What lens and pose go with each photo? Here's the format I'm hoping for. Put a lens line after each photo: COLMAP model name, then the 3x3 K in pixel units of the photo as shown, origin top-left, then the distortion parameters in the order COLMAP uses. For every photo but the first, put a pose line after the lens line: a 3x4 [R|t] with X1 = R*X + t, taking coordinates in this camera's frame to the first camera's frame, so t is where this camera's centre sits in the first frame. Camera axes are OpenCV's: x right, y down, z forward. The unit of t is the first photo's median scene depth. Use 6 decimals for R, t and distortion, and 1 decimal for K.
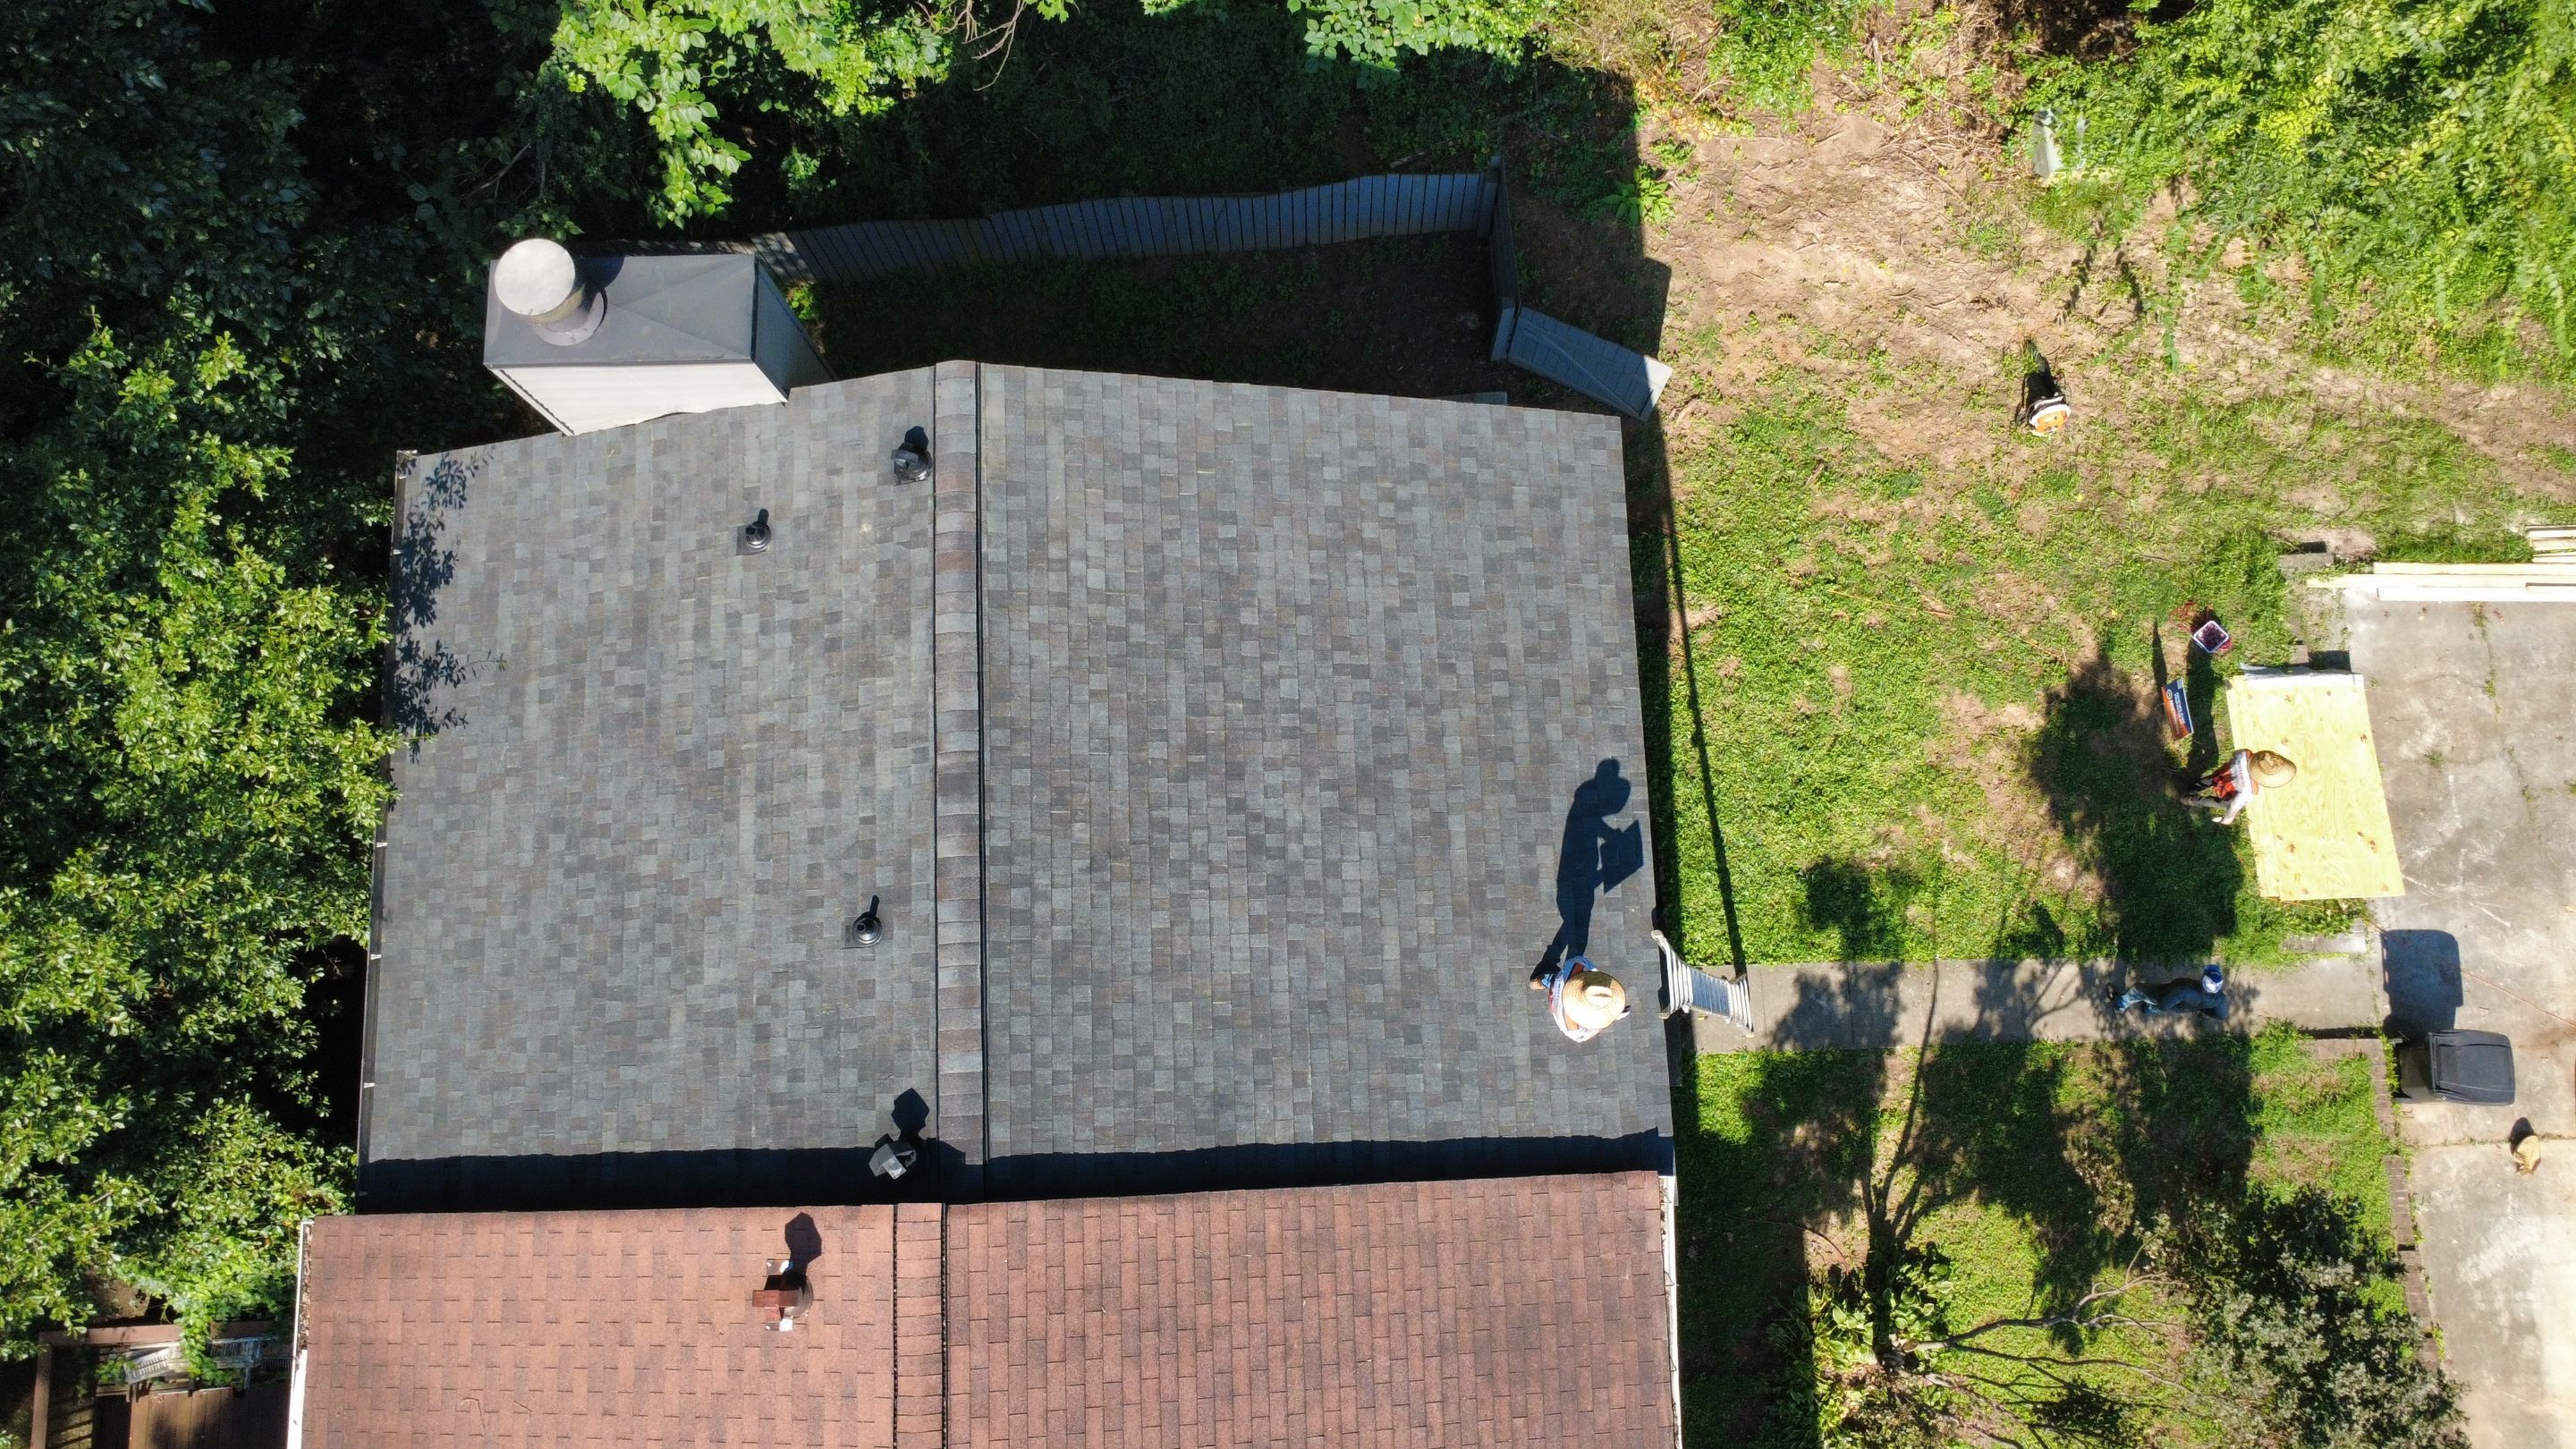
lens RADIAL K [[1880.8, 0, 1290.0], [0, 1880.8, 724.3], [0, 0, 1]] dist [-0.001499, 0.009802]
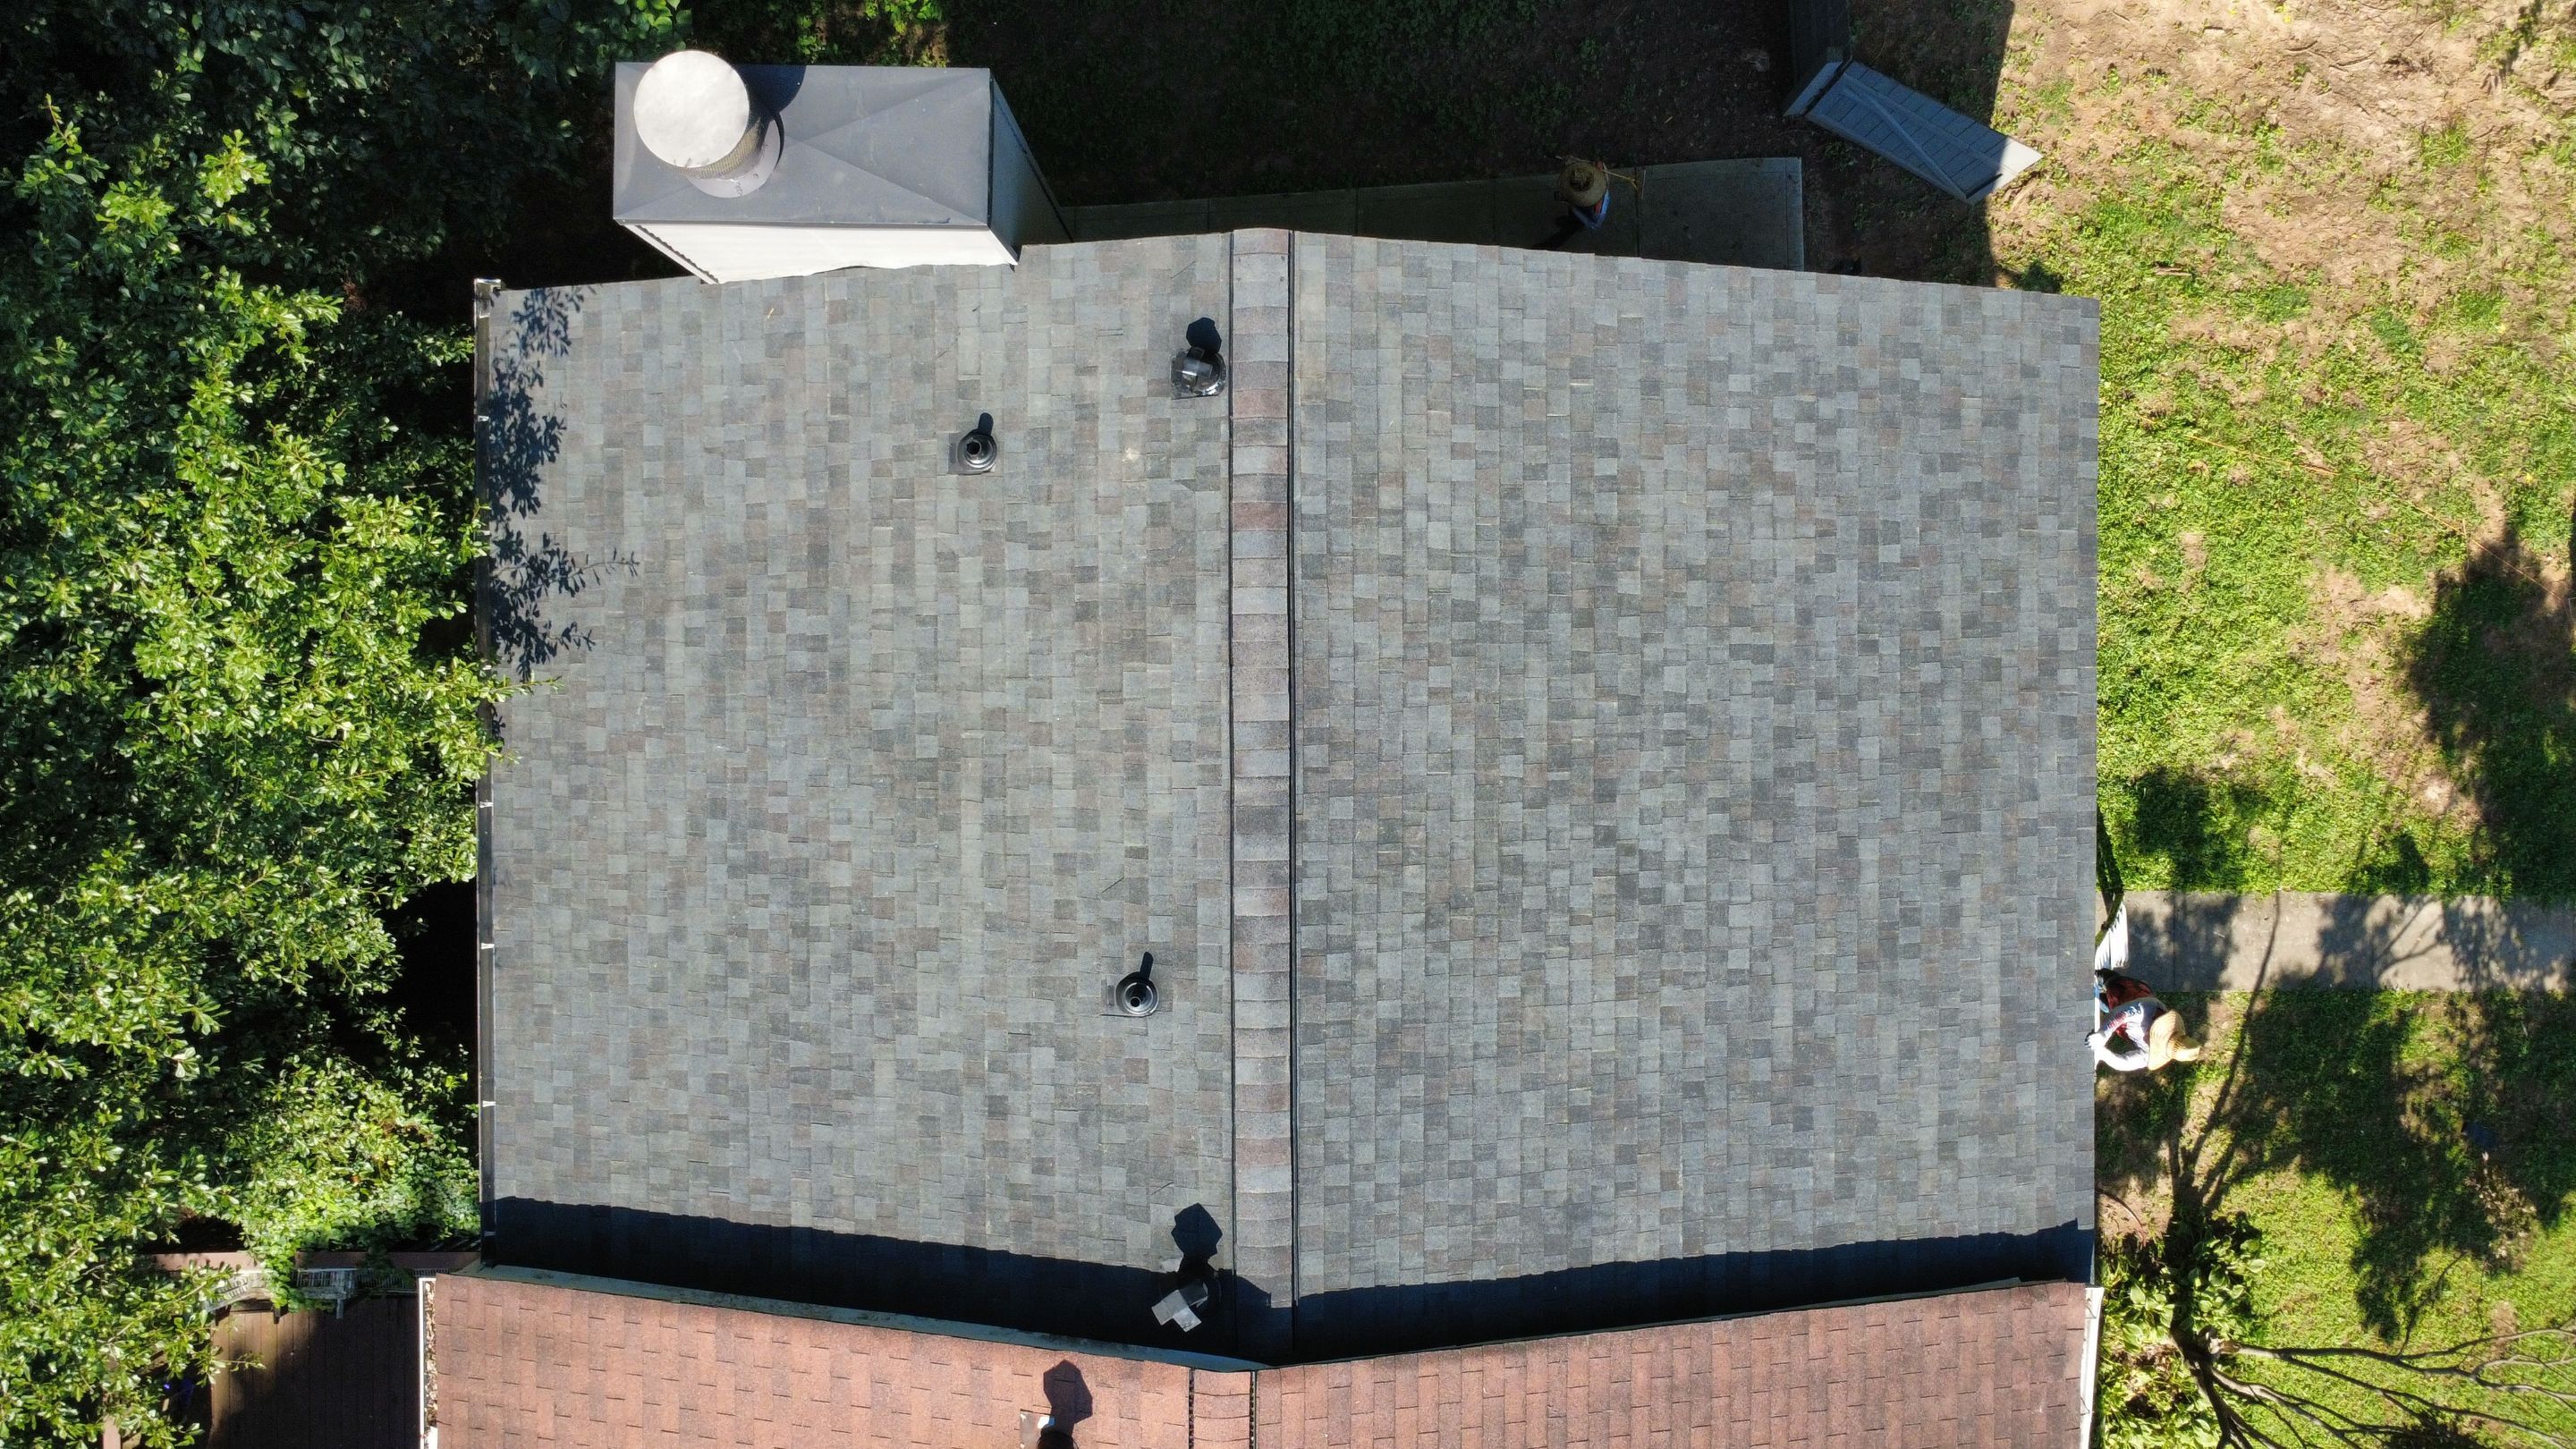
lens RADIAL K [[1880.8, 0, 1294.3], [0, 1880.8, 728.1], [0, 0, 1]] dist [-0.001499, 0.009802]
pose [[0.999279, 0.036913, 0.008871, -0.158430], [-0.037949, 0.977778, 0.206178, -0.148889], [-0.001063, -0.206366, 0.978474, 0.244217]]
